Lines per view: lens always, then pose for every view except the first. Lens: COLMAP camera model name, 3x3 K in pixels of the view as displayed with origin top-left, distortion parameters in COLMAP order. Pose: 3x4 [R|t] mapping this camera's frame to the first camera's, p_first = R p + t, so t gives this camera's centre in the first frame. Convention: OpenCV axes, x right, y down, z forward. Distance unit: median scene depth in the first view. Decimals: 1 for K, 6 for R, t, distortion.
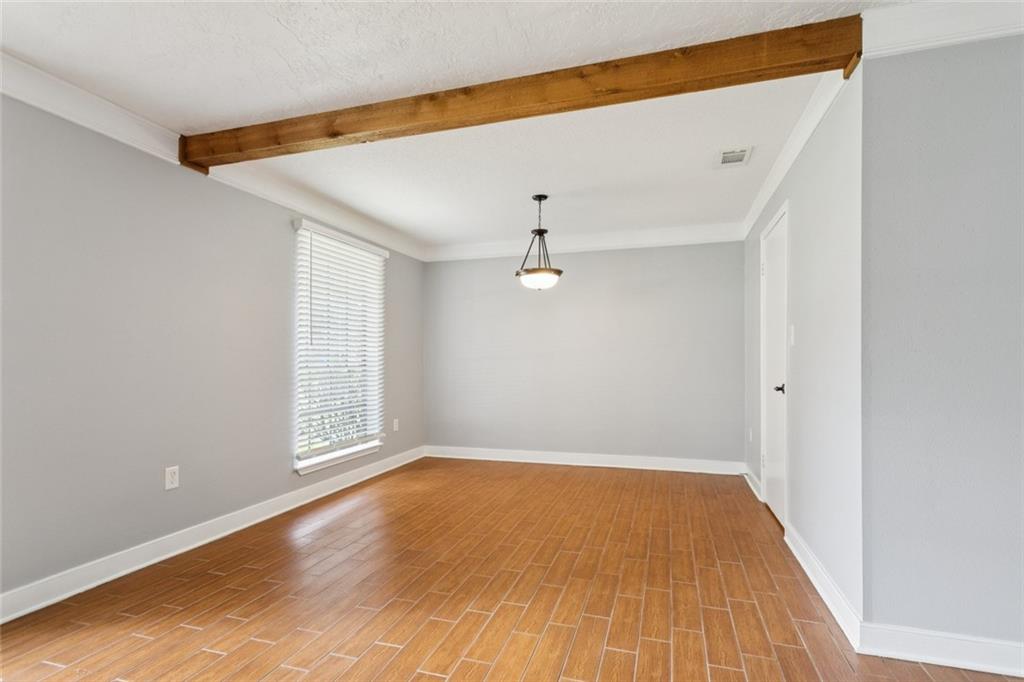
lens RADIAL K [[493.3, 0, 507.7], [0, 493.3, 344.0], [0, 0, 1]] dist [-0.002793, -0.000056]
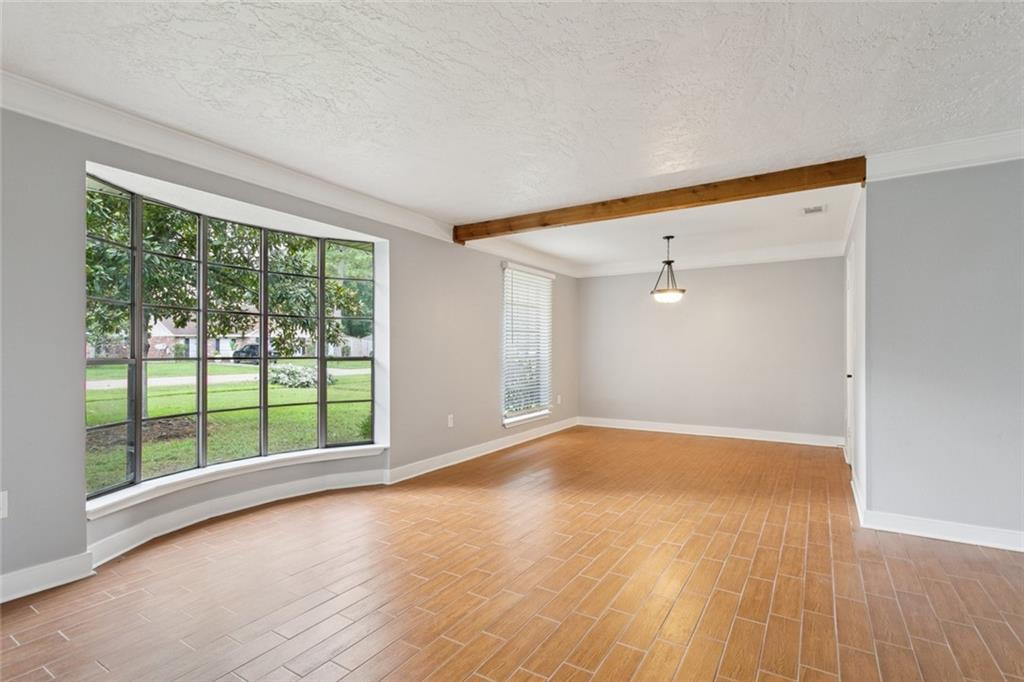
lens RADIAL K [[482.0, 0, 516.9], [0, 482.0, 336.9], [0, 0, 1]] dist [0.002833, 0.000463]
pose [[0.971421, -0.003466, -0.237339, -0.033631], [0.005653, 0.999948, 0.008538, -0.035009], [0.237297, -0.009636, 0.971389, -0.510385]]
